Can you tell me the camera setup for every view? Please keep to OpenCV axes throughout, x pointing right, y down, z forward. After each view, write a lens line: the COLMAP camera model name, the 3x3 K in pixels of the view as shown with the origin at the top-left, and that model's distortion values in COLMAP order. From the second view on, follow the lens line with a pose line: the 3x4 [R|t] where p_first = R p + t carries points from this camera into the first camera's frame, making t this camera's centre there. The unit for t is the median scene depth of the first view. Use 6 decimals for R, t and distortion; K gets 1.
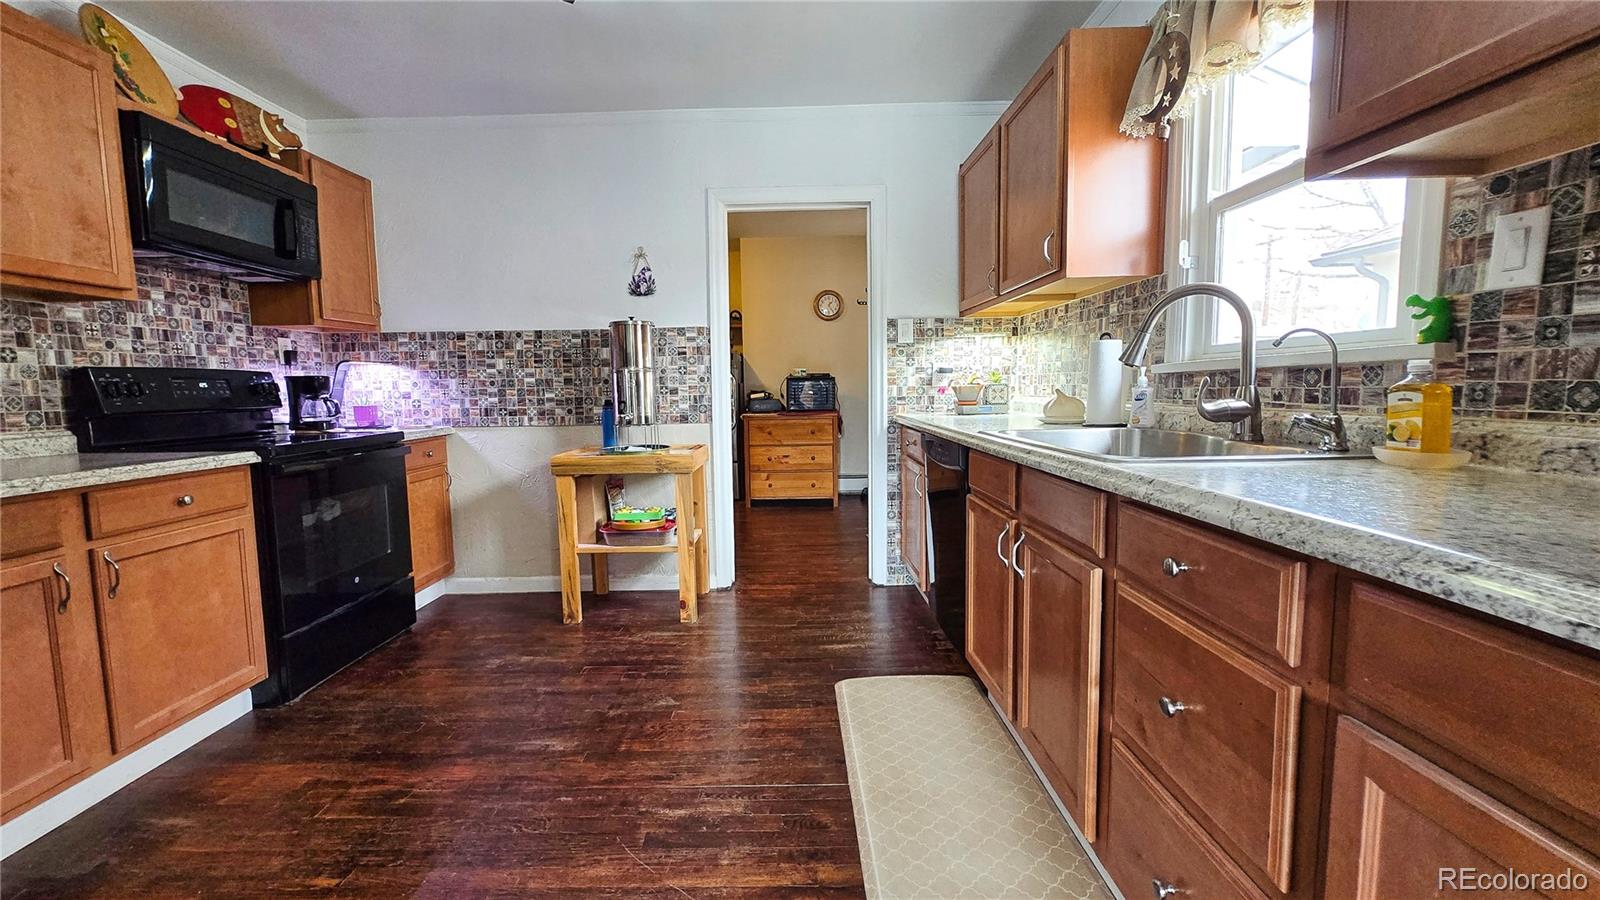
lens RADIAL K [[624.4, 0, 782.6], [0, 624.4, 444.1], [0, 0, 1]] dist [-0.000468, -0.000177]
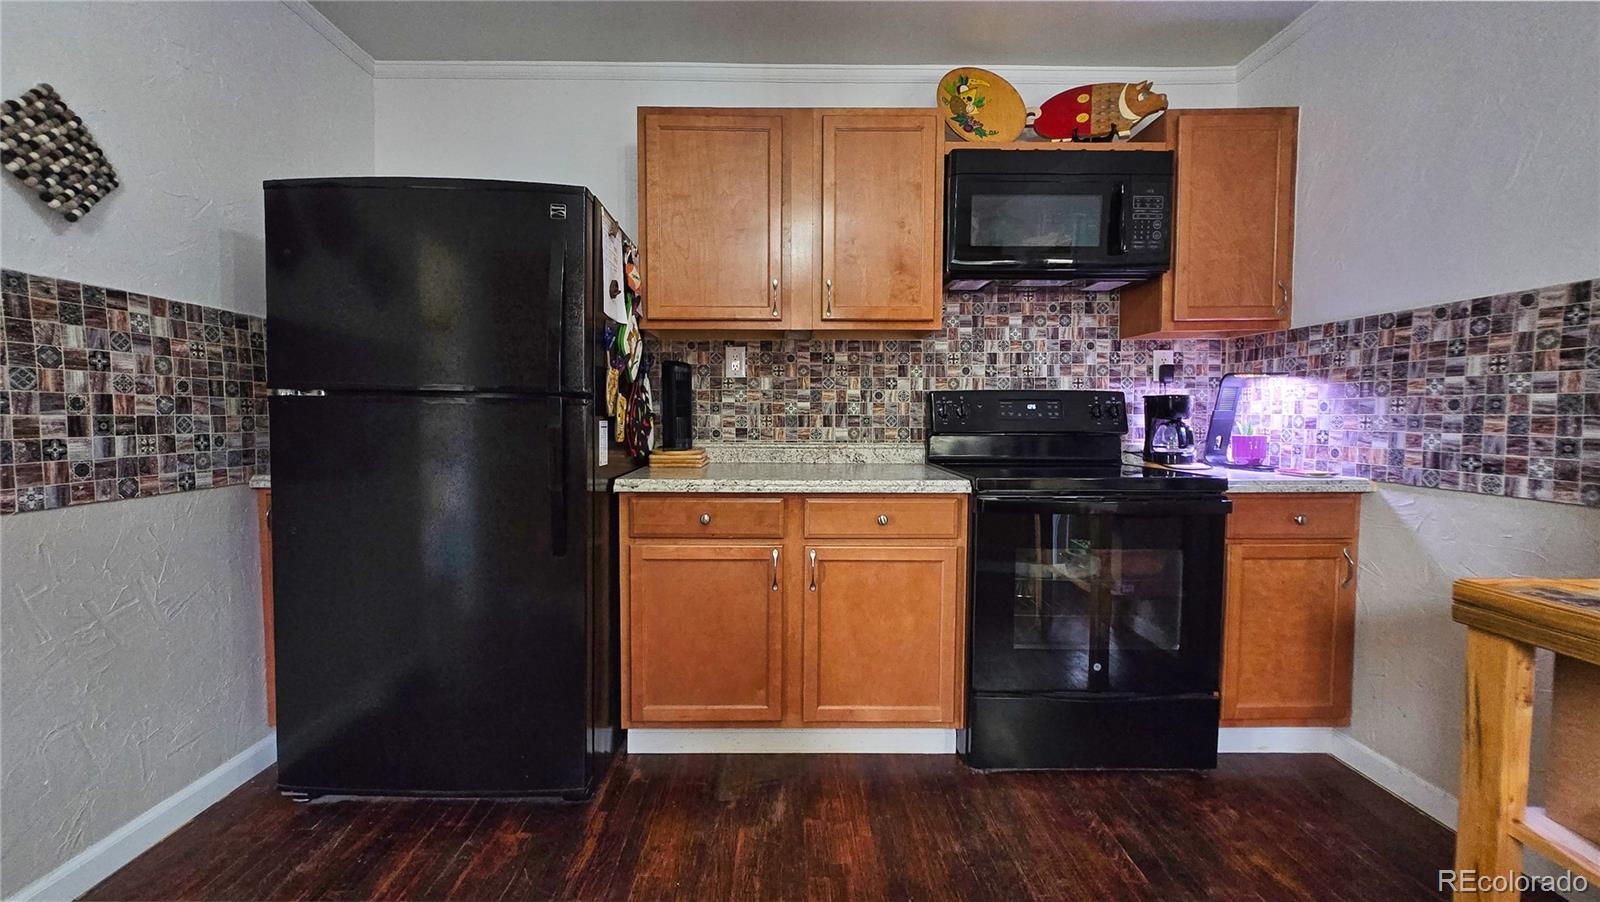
lens RADIAL K [[624.4, 0, 782.6], [0, 624.4, 445.1], [0, 0, 1]] dist [-0.000468, -0.000177]
pose [[0.014824, 0.066724, -0.997661, 0.044050], [-0.093347, 0.993506, 0.065059, -0.061300], [0.995523, 0.092164, 0.020956, 0.588671]]
